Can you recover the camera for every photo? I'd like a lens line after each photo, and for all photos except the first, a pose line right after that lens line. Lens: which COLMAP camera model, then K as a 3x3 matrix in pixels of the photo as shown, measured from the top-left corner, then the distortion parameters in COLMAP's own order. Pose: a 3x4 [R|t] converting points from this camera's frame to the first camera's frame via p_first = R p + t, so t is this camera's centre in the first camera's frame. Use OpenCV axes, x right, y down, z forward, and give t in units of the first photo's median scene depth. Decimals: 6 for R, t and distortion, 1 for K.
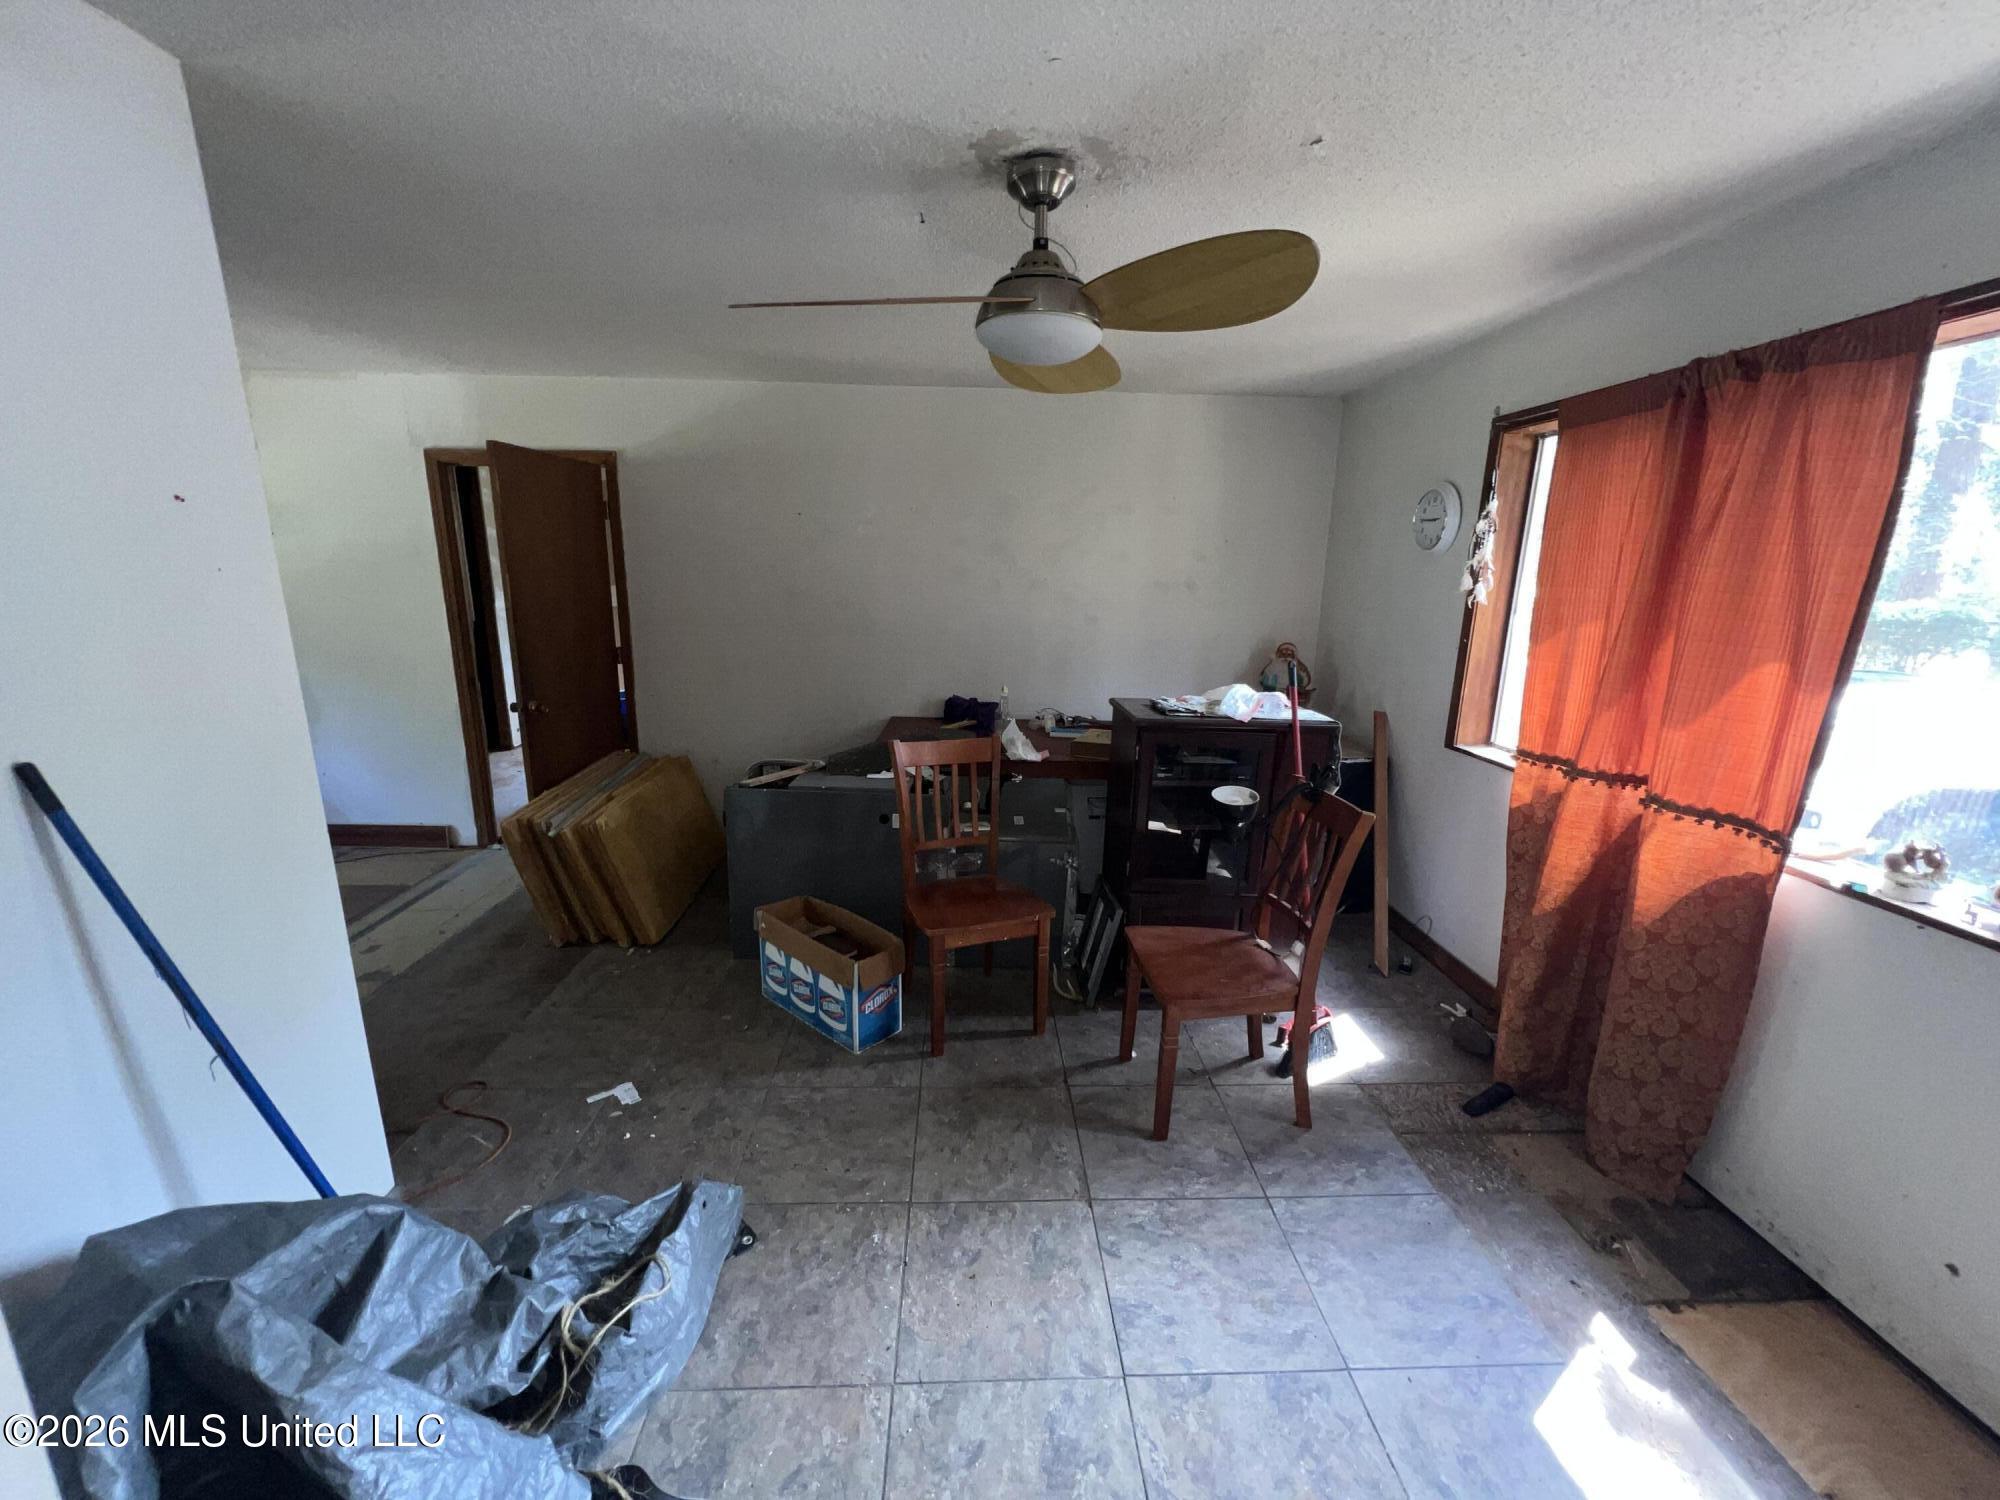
lens RADIAL K [[799.7, 0, 1007.6], [0, 799.7, 751.0], [0, 0, 1]] dist [-0.002855, 0.000573]
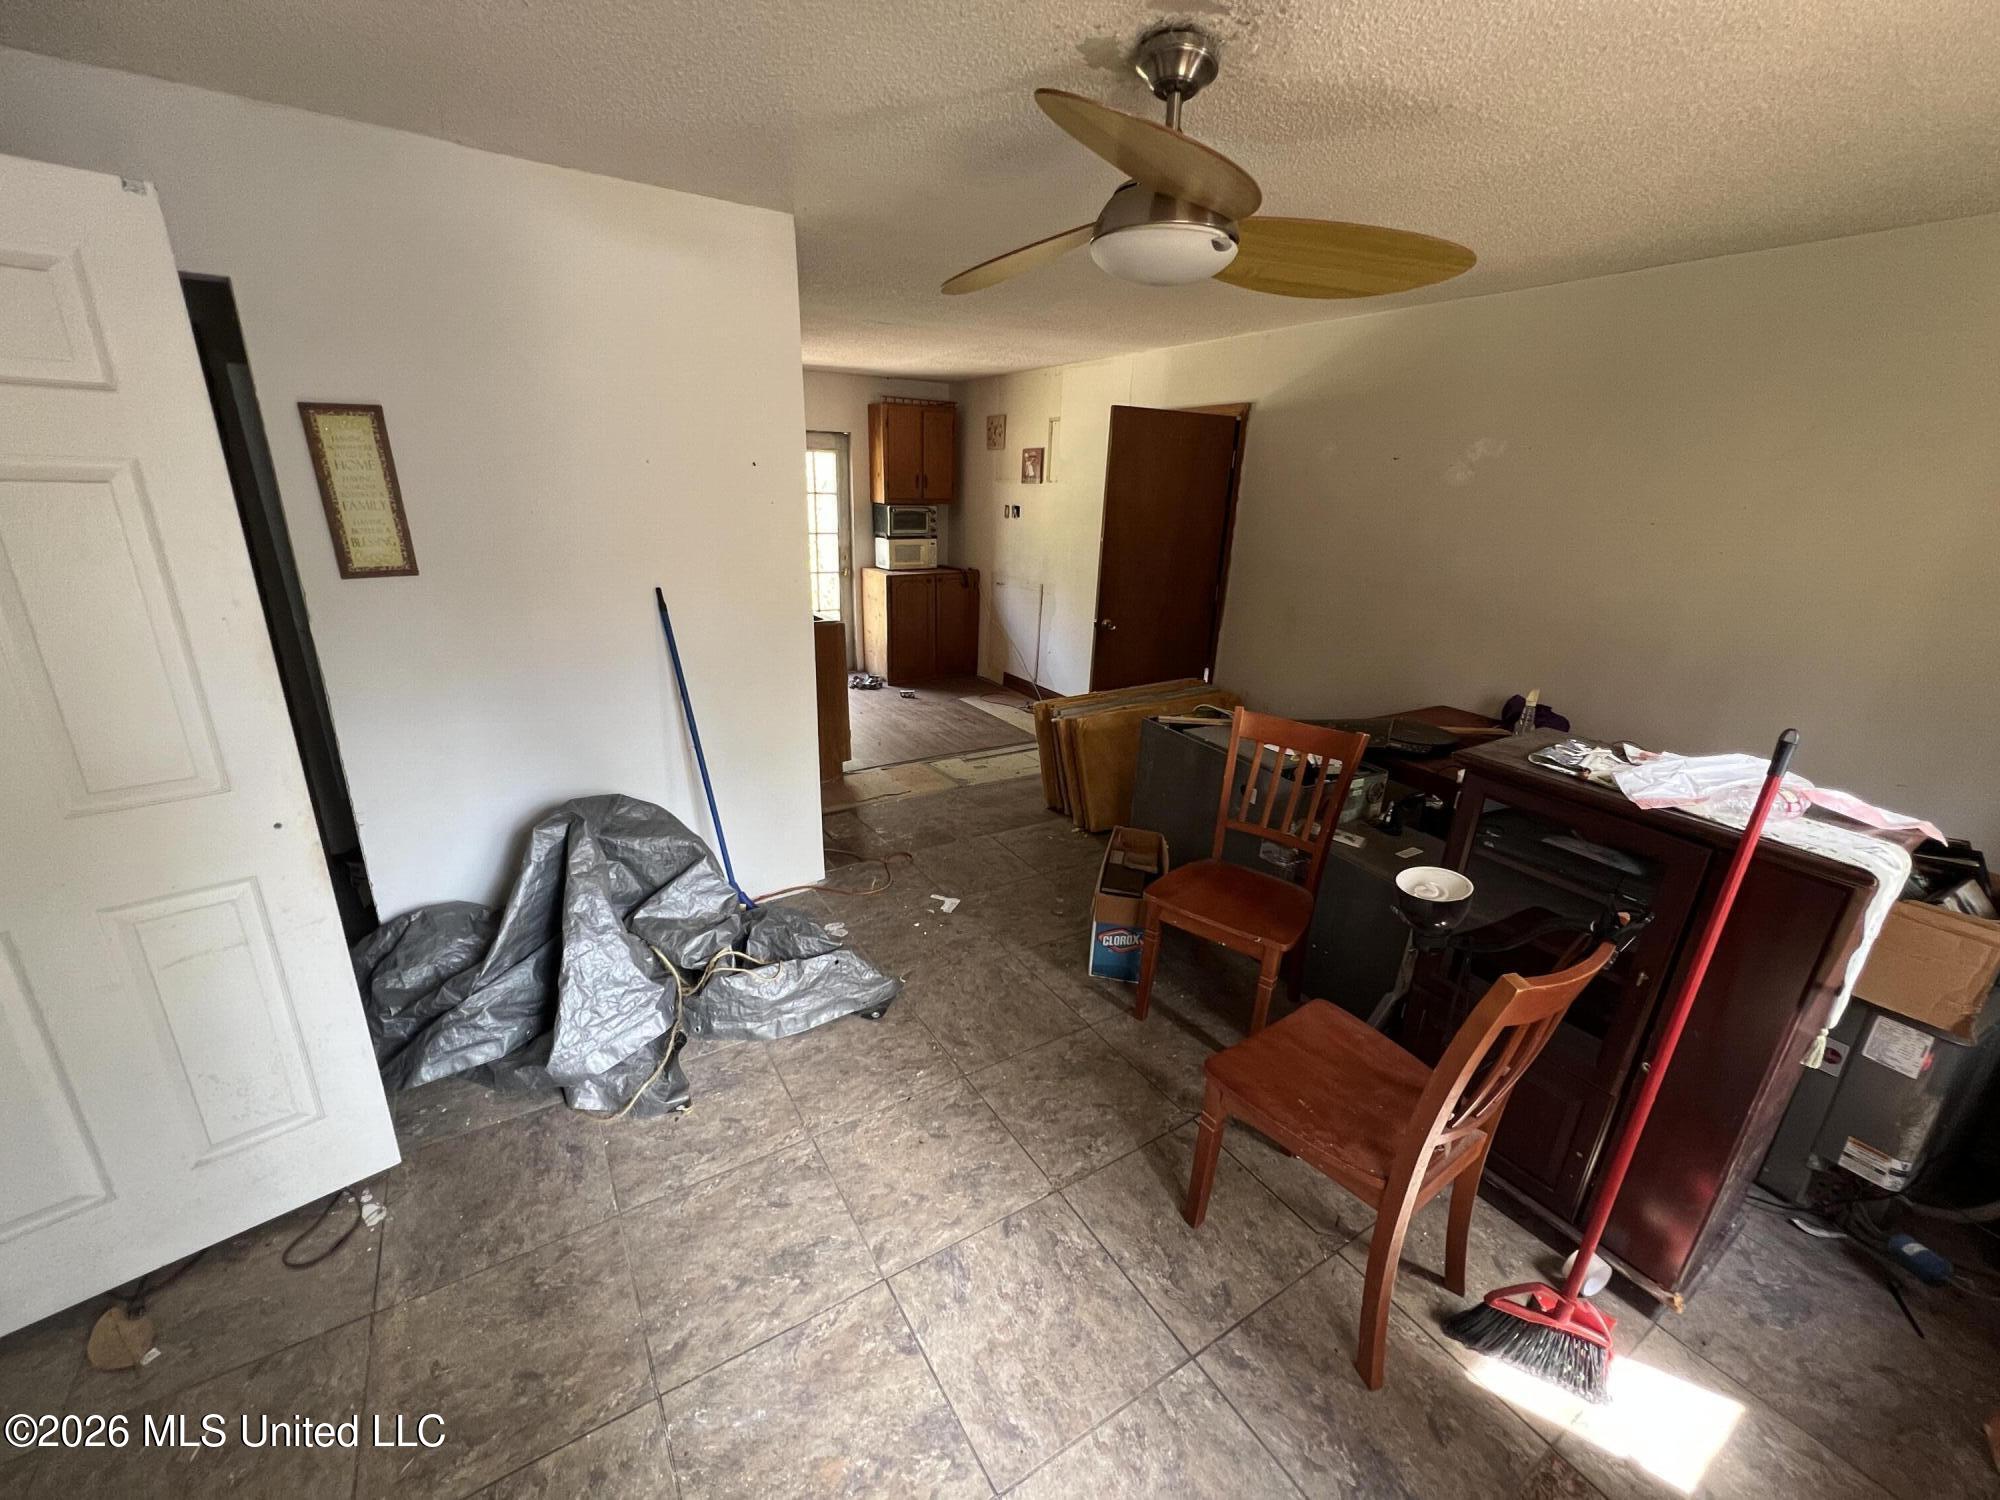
lens RADIAL K [[799.7, 0, 1005.3], [0, 799.7, 753.7], [0, 0, 1]] dist [-0.002855, 0.000573]
pose [[0.499270, 0.280047, -0.819941, 0.794529], [-0.227605, 0.955482, 0.187749, -0.118507], [0.836018, 0.092885, 0.540783, 0.421913]]
